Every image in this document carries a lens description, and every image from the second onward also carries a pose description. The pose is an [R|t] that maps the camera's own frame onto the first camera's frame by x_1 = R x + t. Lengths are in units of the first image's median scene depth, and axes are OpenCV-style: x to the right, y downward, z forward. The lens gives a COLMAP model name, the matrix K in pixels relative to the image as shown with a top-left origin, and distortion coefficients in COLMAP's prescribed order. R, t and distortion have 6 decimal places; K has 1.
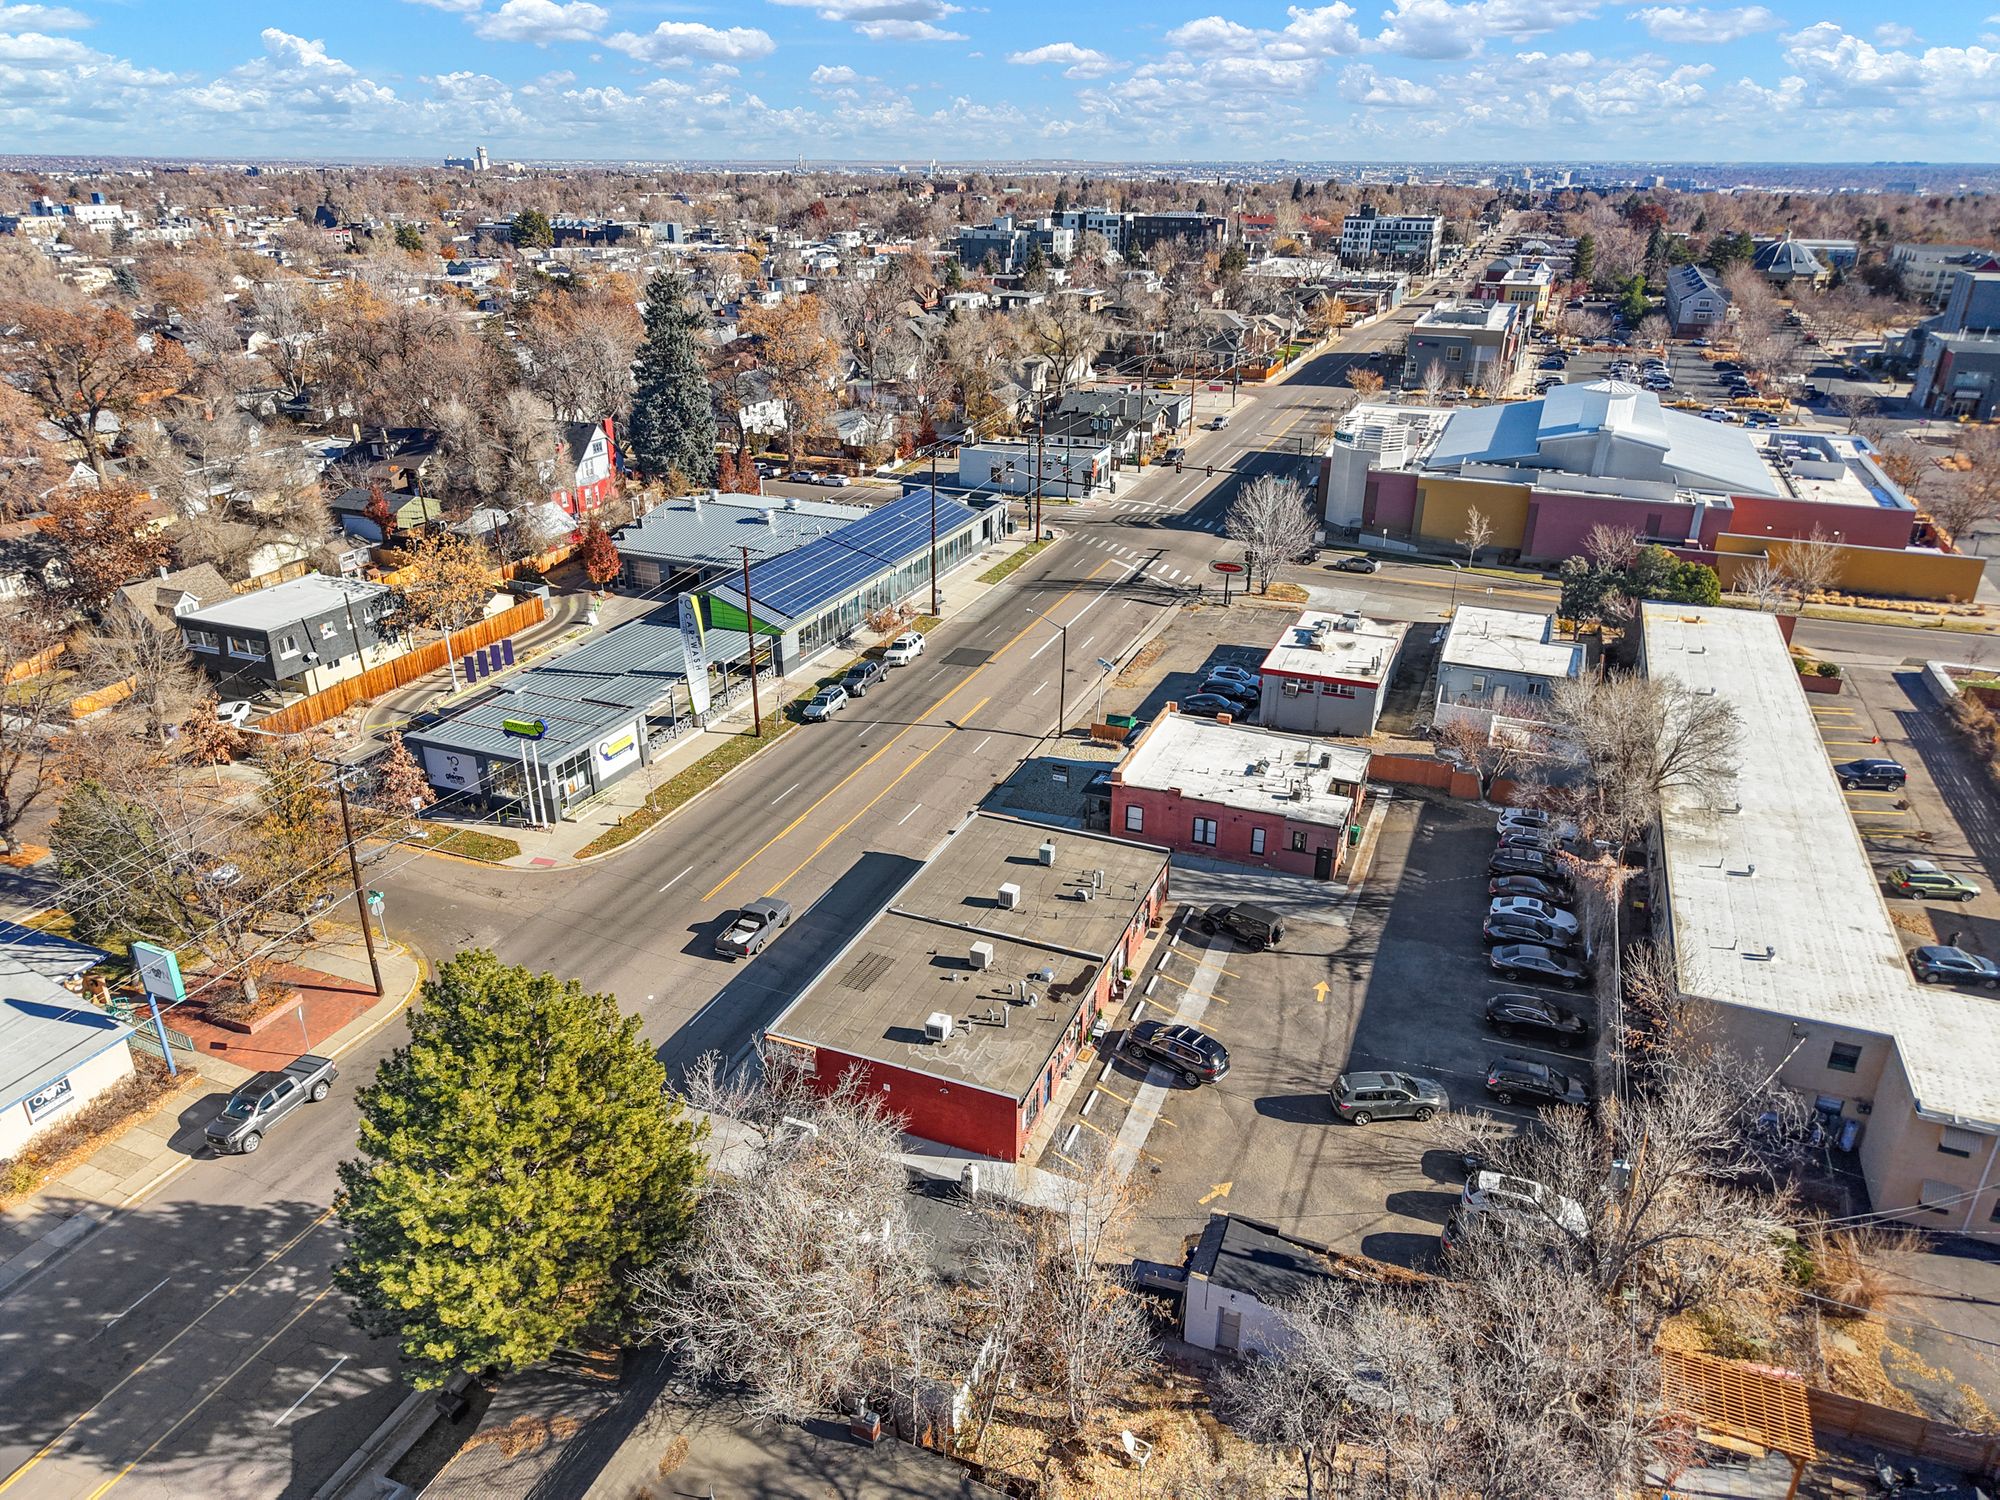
lens RADIAL K [[1330.2, 0, 1002.8], [0, 1330.2, 748.5], [0, 0, 1]] dist [0.007026, -0.001458]
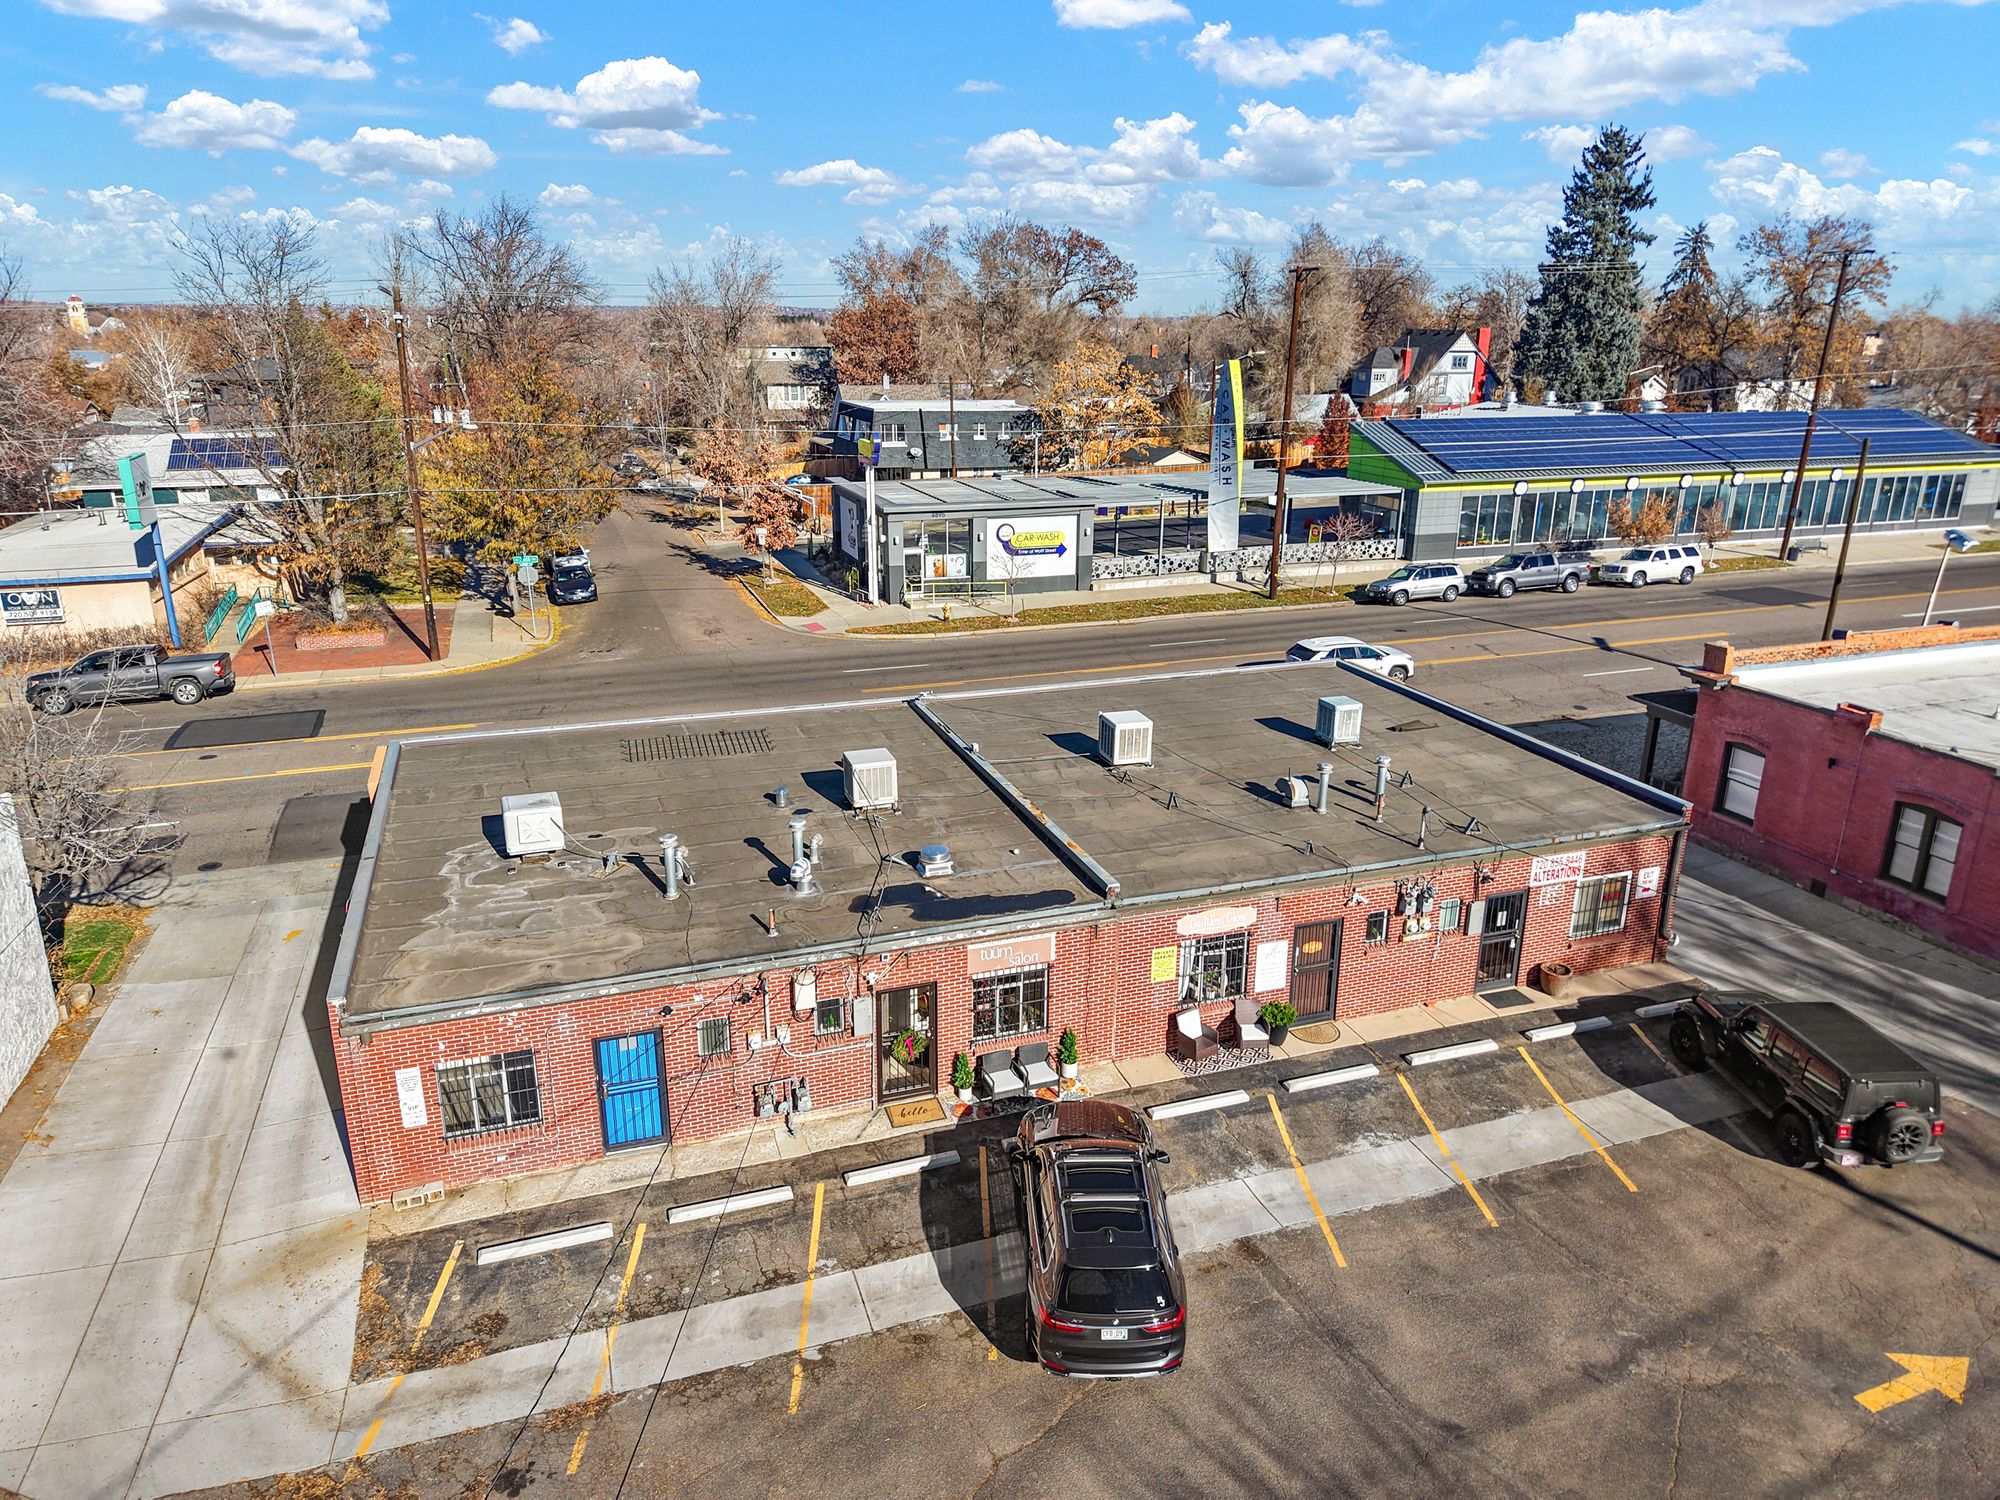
lens RADIAL K [[1330.2, 0, 998.6], [0, 1330.2, 748.6], [0, 0, 1]] dist [0.007026, -0.001458]
pose [[0.664793, 0.229319, -0.710959, 0.209585], [-0.303947, 0.952412, 0.022989, 0.091573], [0.682398, 0.200810, 0.702857, 0.541211]]
